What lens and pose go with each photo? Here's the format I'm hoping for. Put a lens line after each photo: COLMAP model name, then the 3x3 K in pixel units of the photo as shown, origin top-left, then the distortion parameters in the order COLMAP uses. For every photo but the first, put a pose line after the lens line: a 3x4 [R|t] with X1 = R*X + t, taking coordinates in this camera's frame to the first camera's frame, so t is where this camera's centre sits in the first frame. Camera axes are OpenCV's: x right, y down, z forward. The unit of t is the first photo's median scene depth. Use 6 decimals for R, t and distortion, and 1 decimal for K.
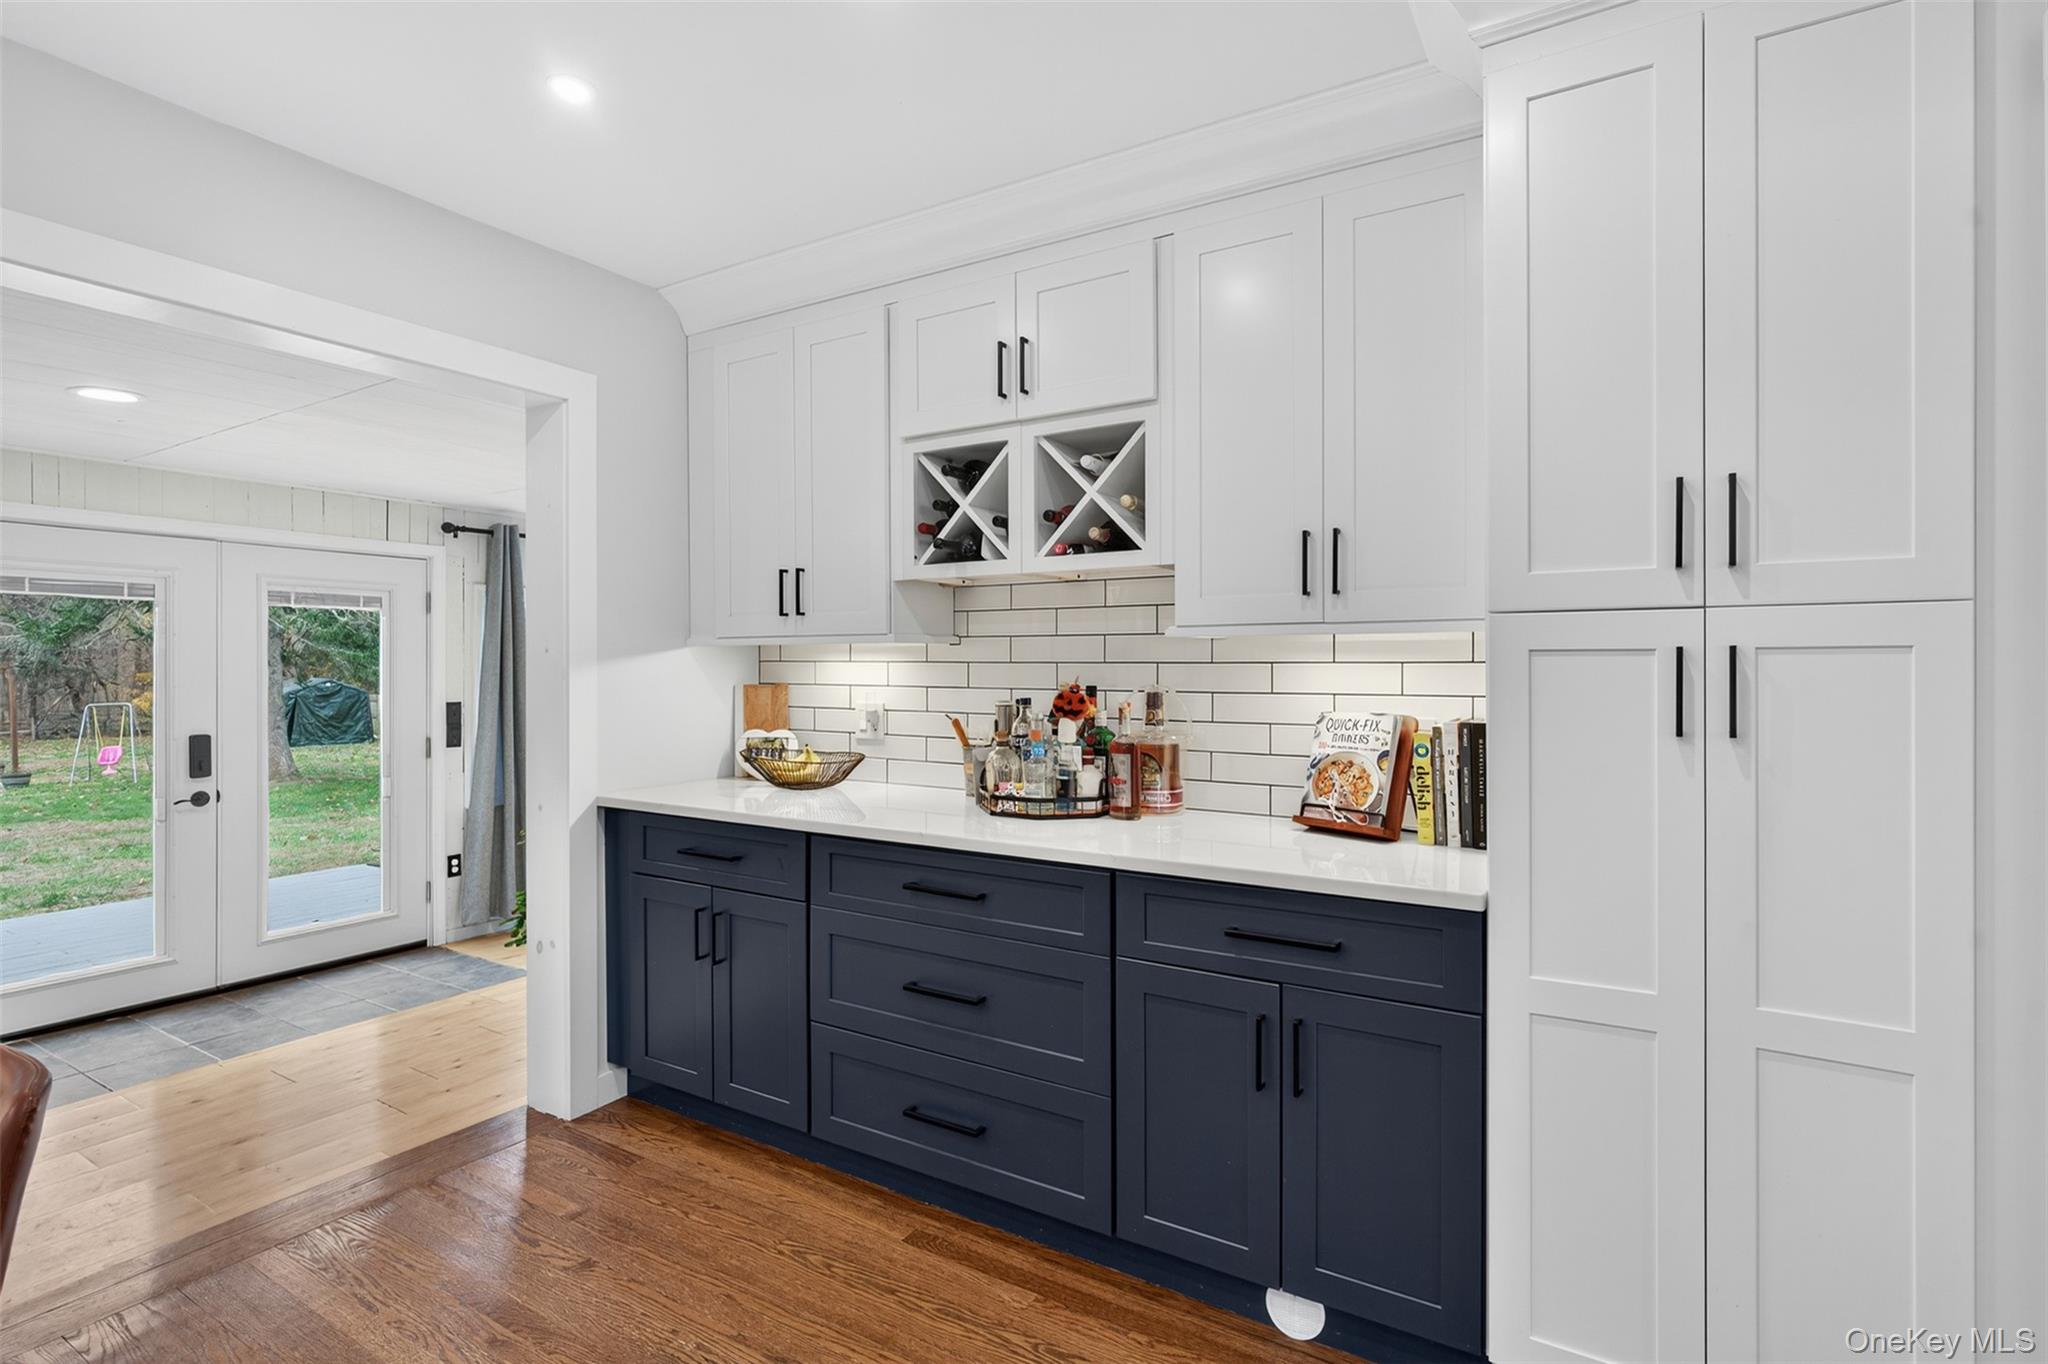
lens RADIAL K [[999.3, 0, 1024.3], [0, 999.3, 659.0], [0, 0, 1]] dist [0.000507, 0.000074]
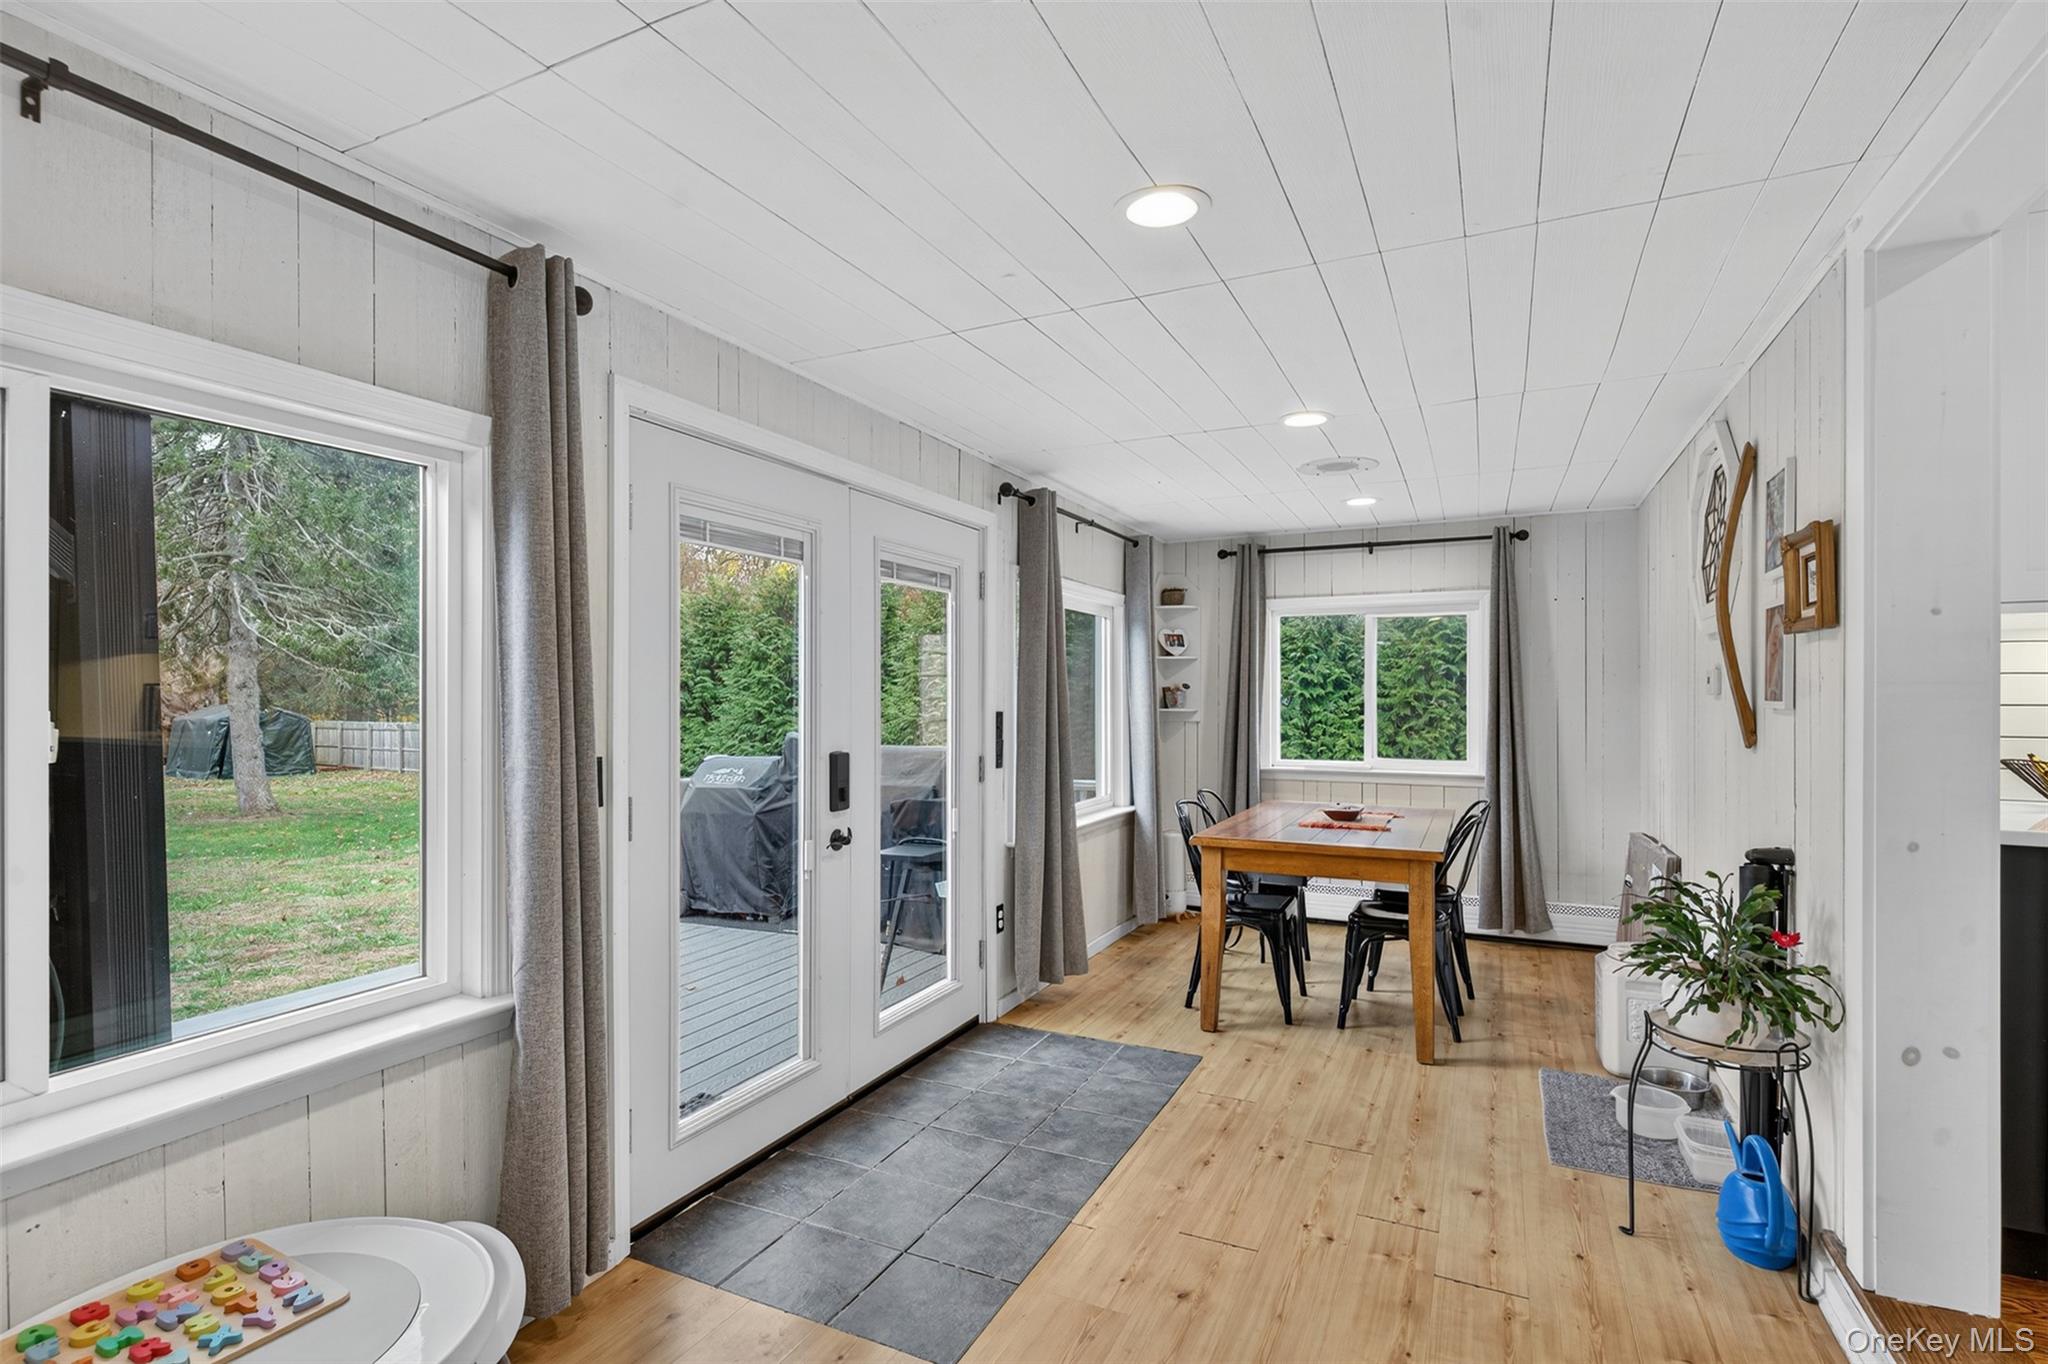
lens RADIAL K [[980.8, 0, 1024.0], [0, 980.8, 682.0], [0, 0, 1]] dist [-0.000498, -0.000241]
pose [[0.994944, -0.000422, 0.100431, -0.641419], [0.000854, 0.999991, -0.004262, 0.023561], [-0.100428, 0.004326, 0.994935, 0.231880]]
